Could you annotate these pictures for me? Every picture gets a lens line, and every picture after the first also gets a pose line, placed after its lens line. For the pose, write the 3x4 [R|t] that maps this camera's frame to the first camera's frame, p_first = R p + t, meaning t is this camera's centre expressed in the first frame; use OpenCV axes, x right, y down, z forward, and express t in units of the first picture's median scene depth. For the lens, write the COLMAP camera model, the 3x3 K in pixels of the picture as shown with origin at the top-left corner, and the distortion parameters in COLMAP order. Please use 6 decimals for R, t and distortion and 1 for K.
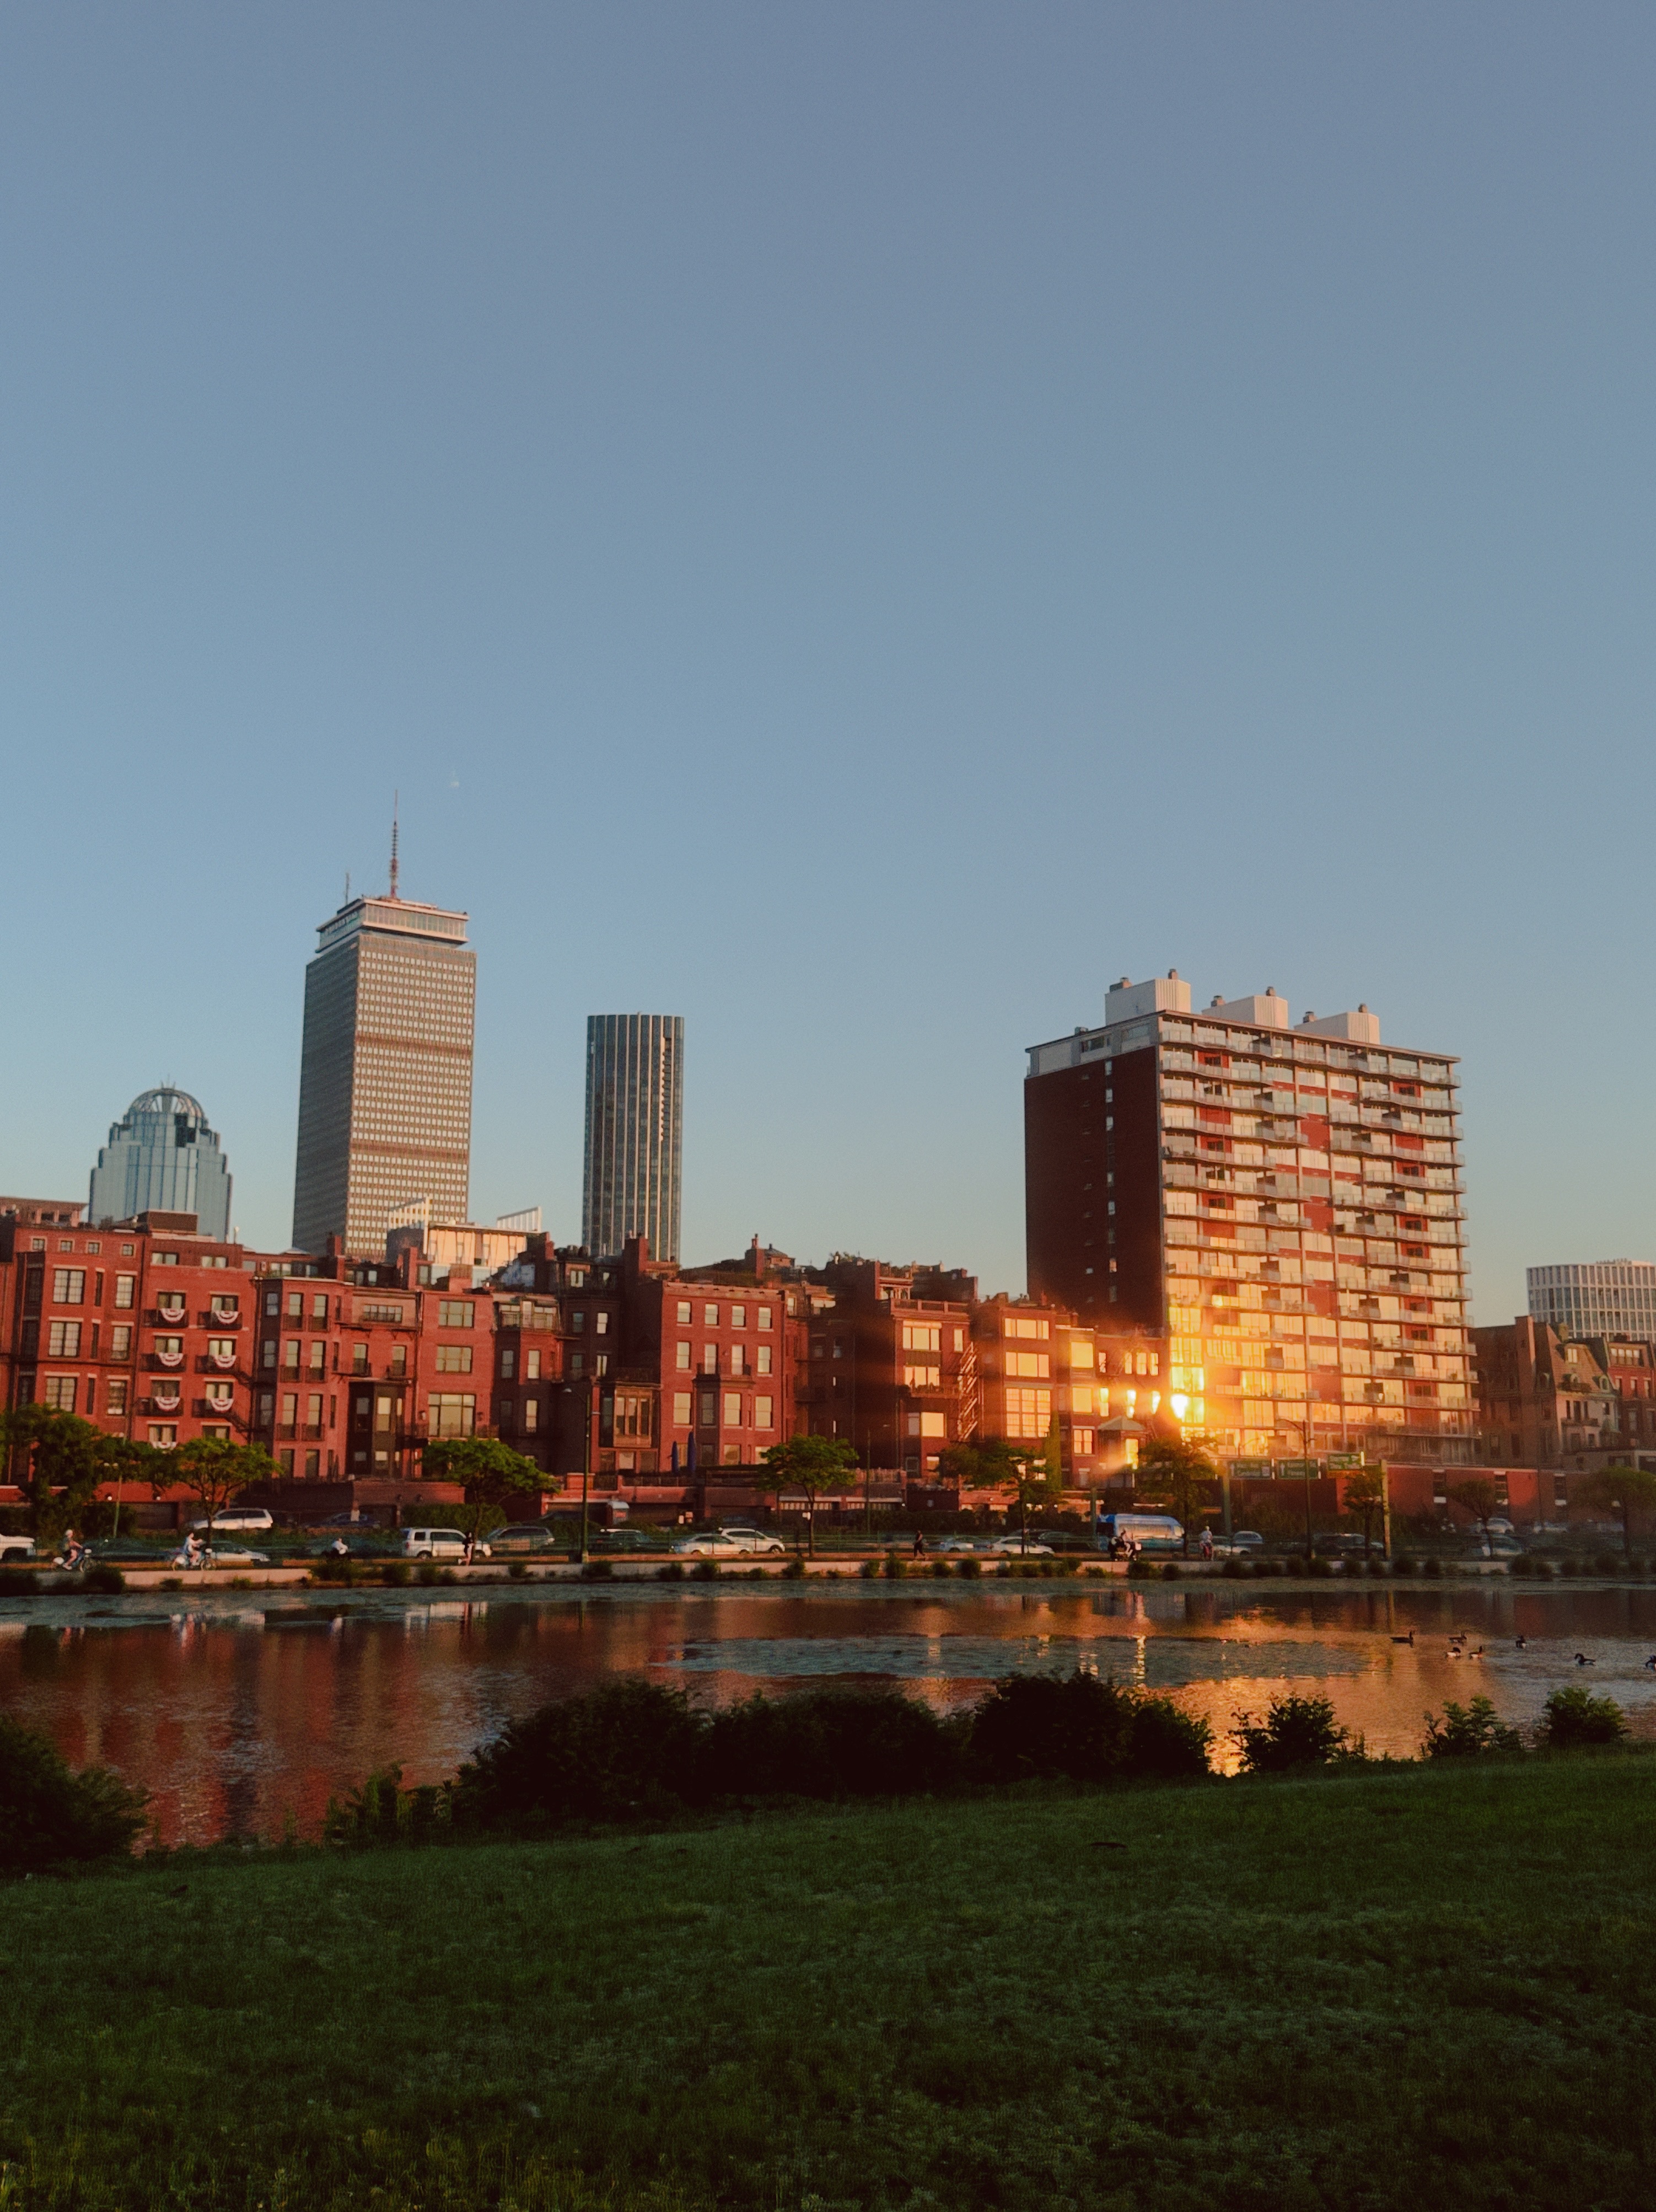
lens RADIAL K [[2165.0, 0, 828.1], [0, 2165.0, 1106.9], [0, 0, 1]] dist [0.119041, 0.000000]
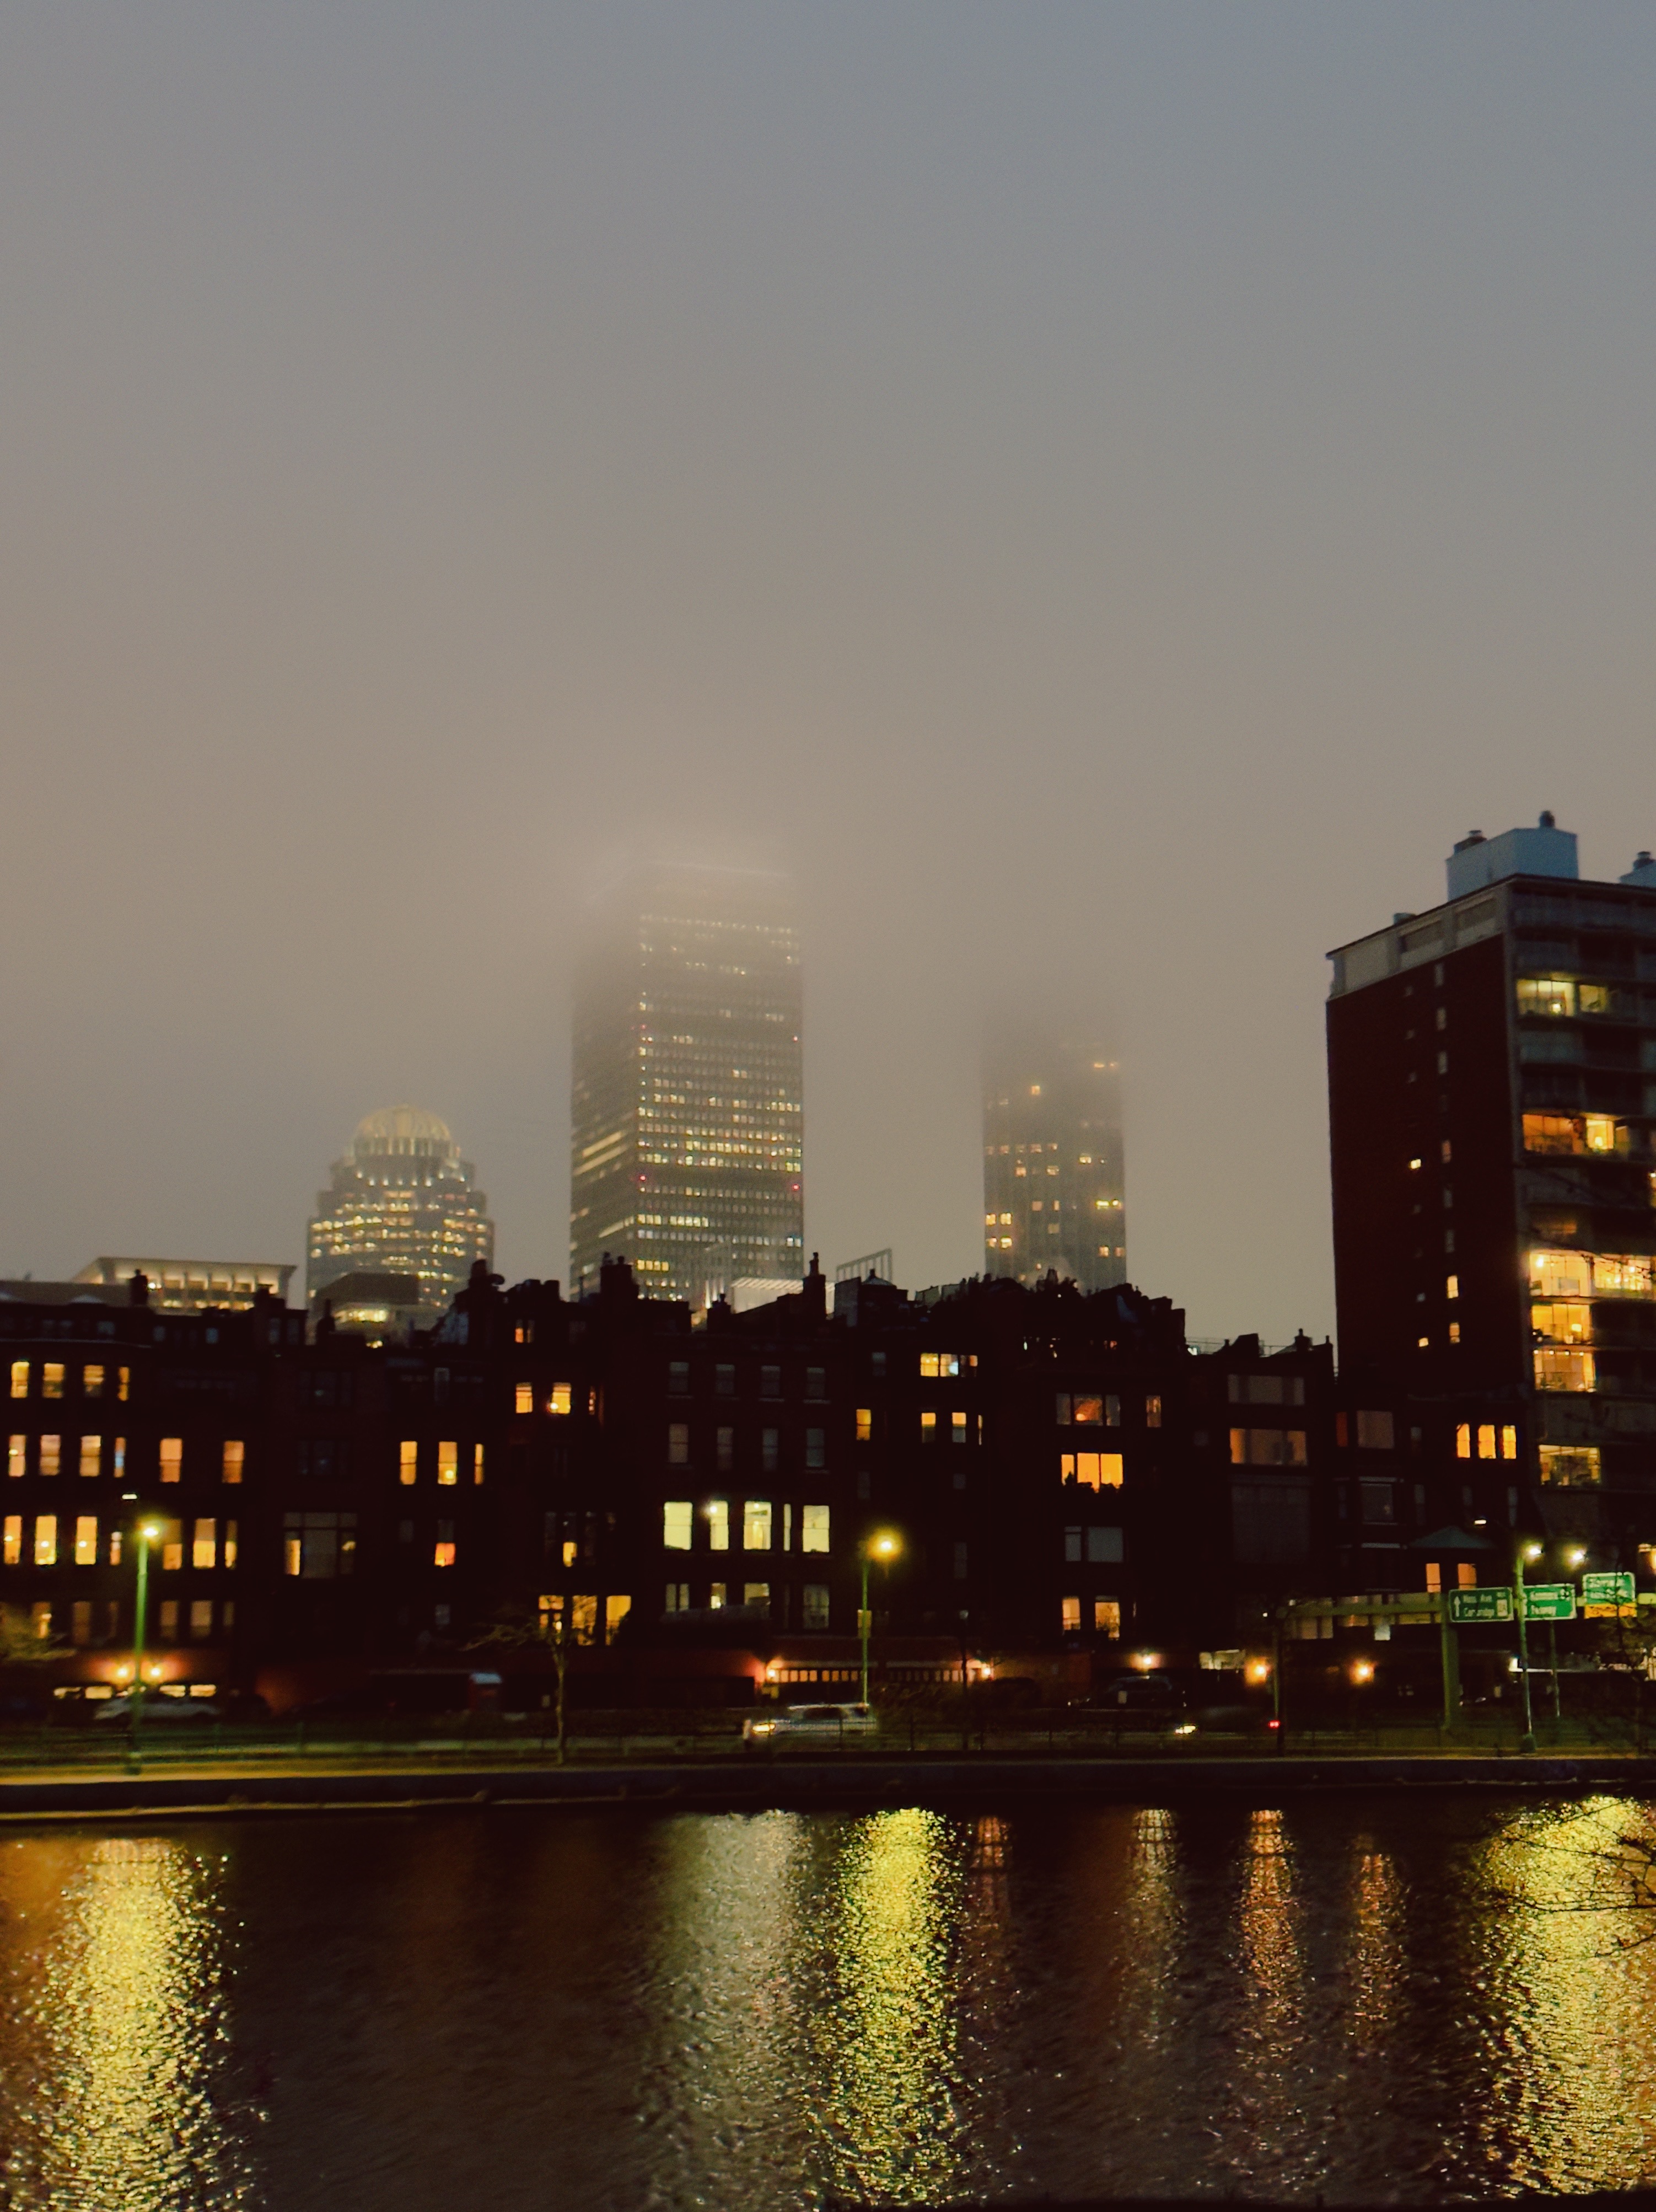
lens RADIAL K [[3070.6, 0, 912.1], [0, 3070.6, 1133.7], [0, 0, 1]] dist [0.145463, 0.000000]
pose [[0.983175, -0.043418, -0.177433, 0.136090], [0.044597, 0.999002, 0.002662, 0.019048], [0.177140, -0.010530, 0.984129, 0.094080]]
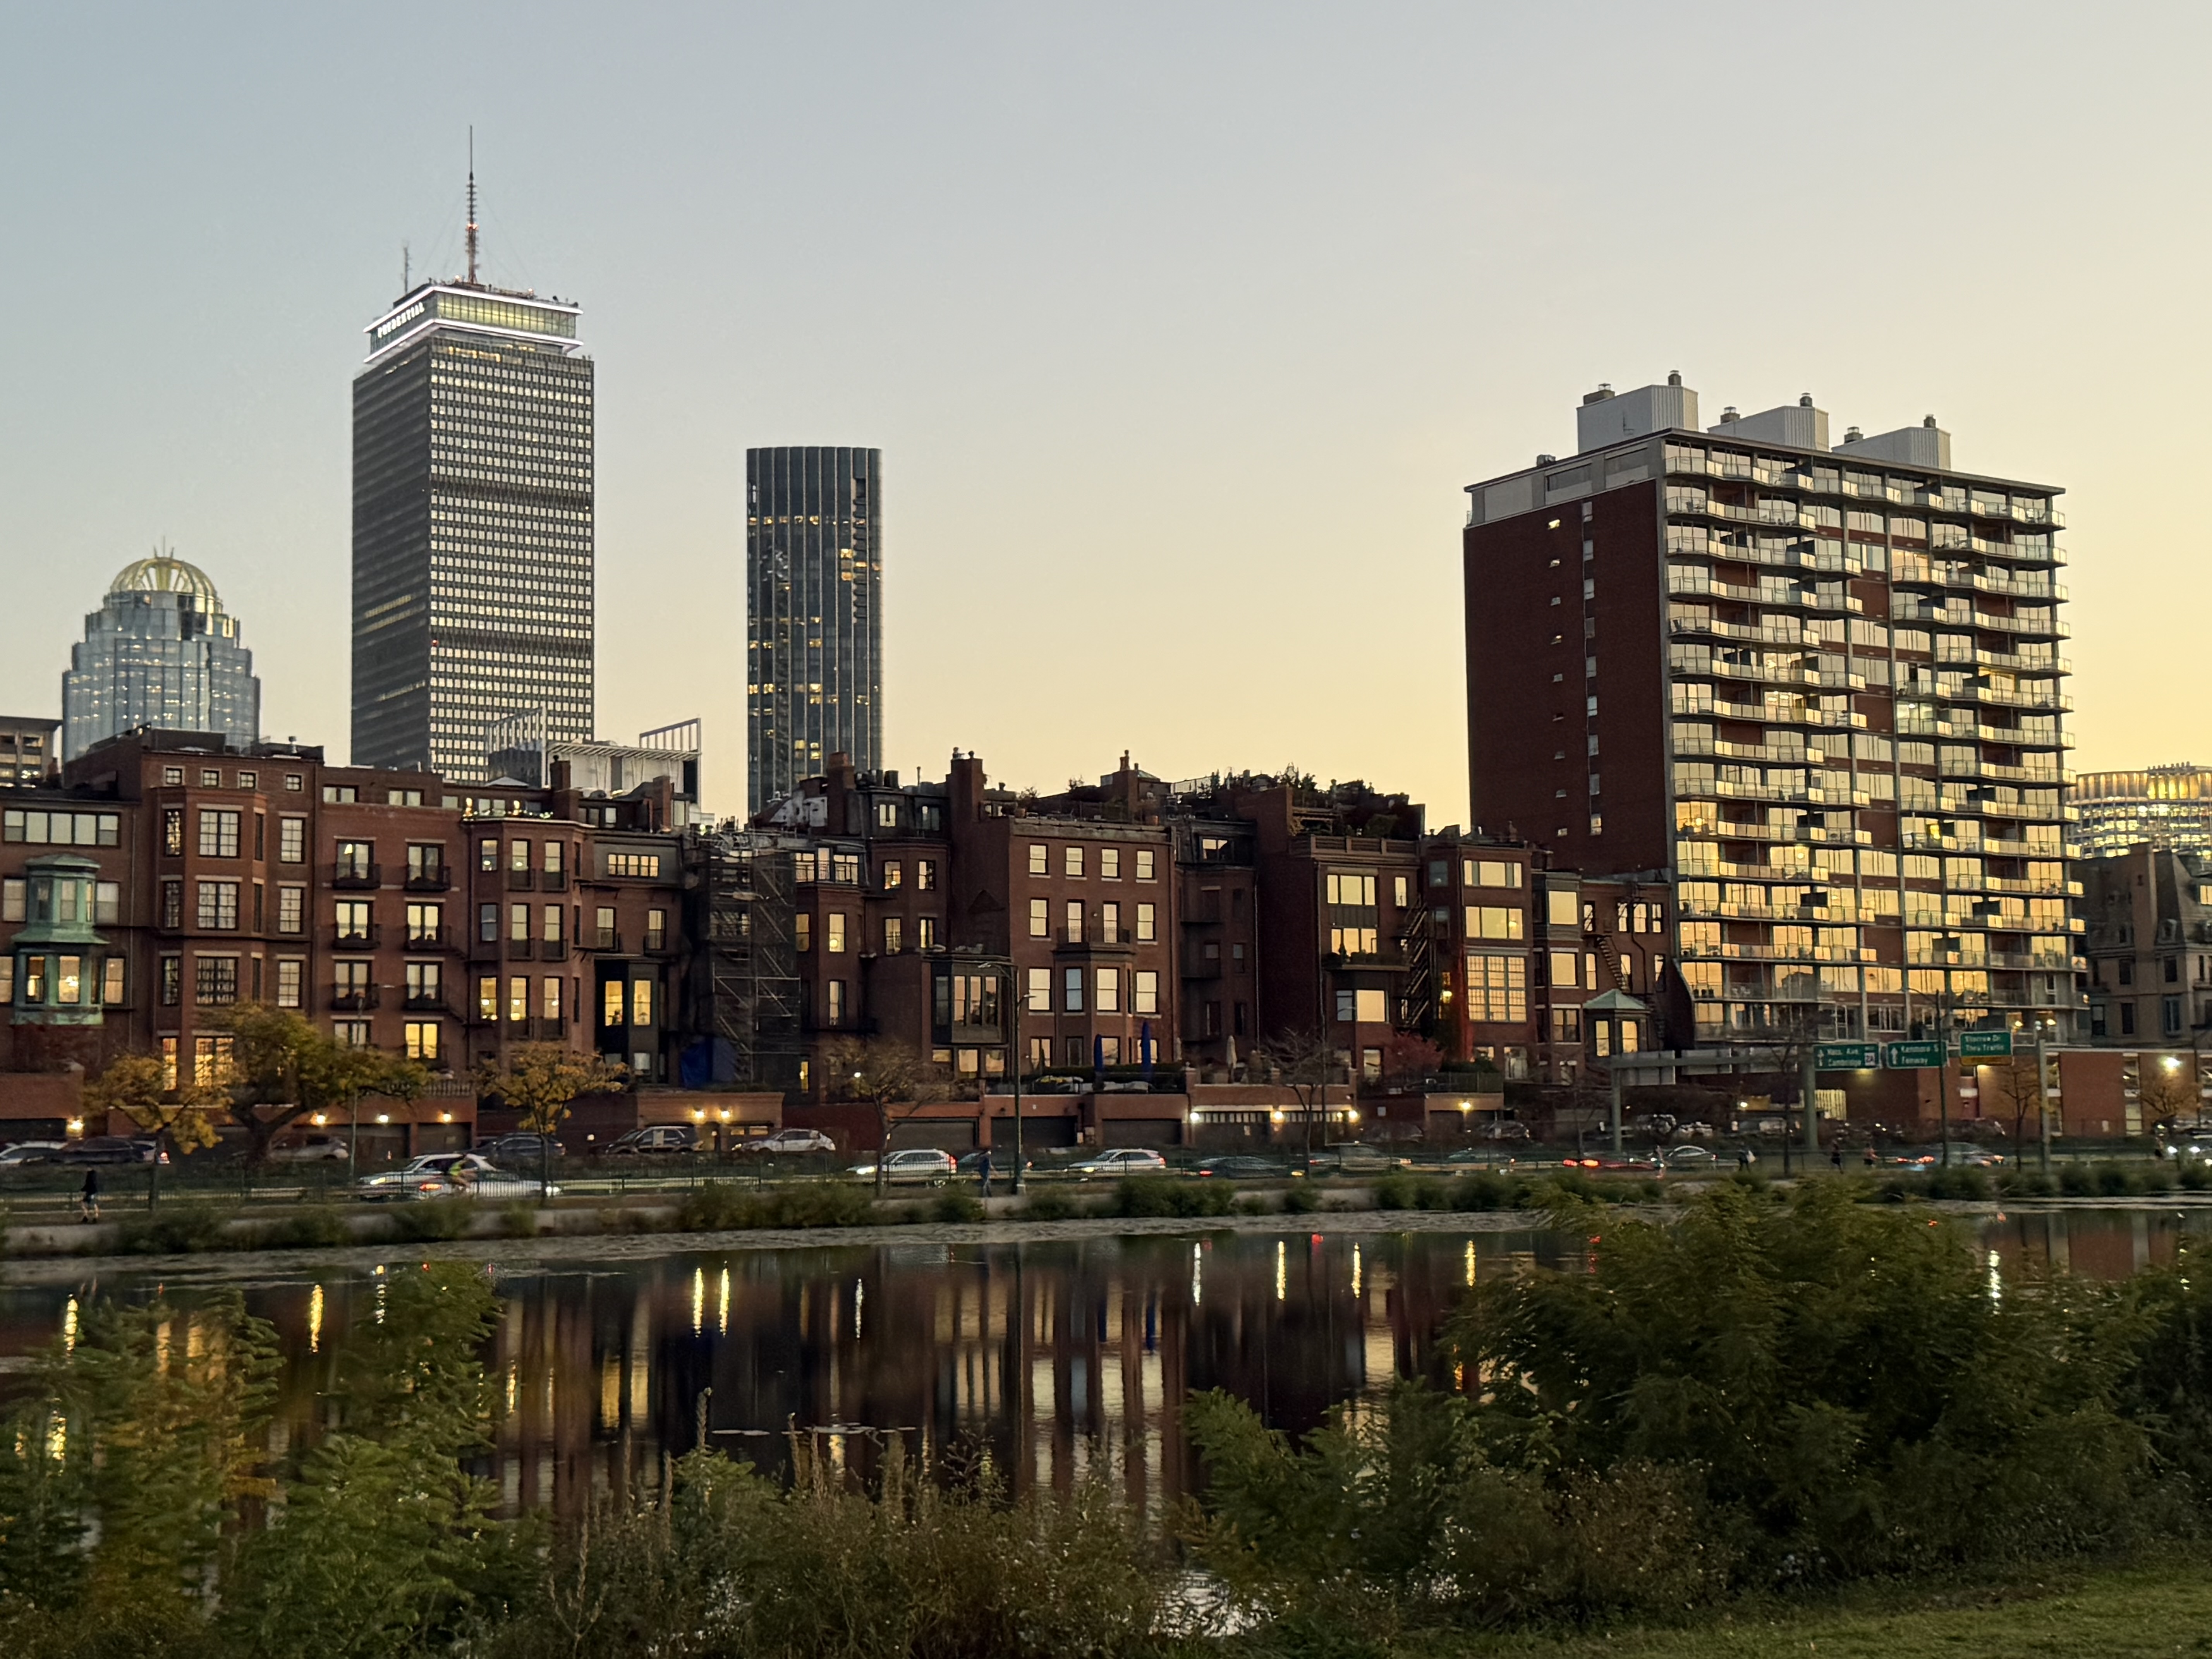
lens RADIAL K [[3011.4, 0, 1108.2], [0, 3011.4, 838.6], [0, 0, 1]] dist [0.114040, 0.000000]
pose [[0.999665, -0.016689, 0.019763, -0.051631], [0.014888, 0.996009, 0.088008, -0.000656], [-0.021153, -0.087684, 0.995924, -0.005395]]
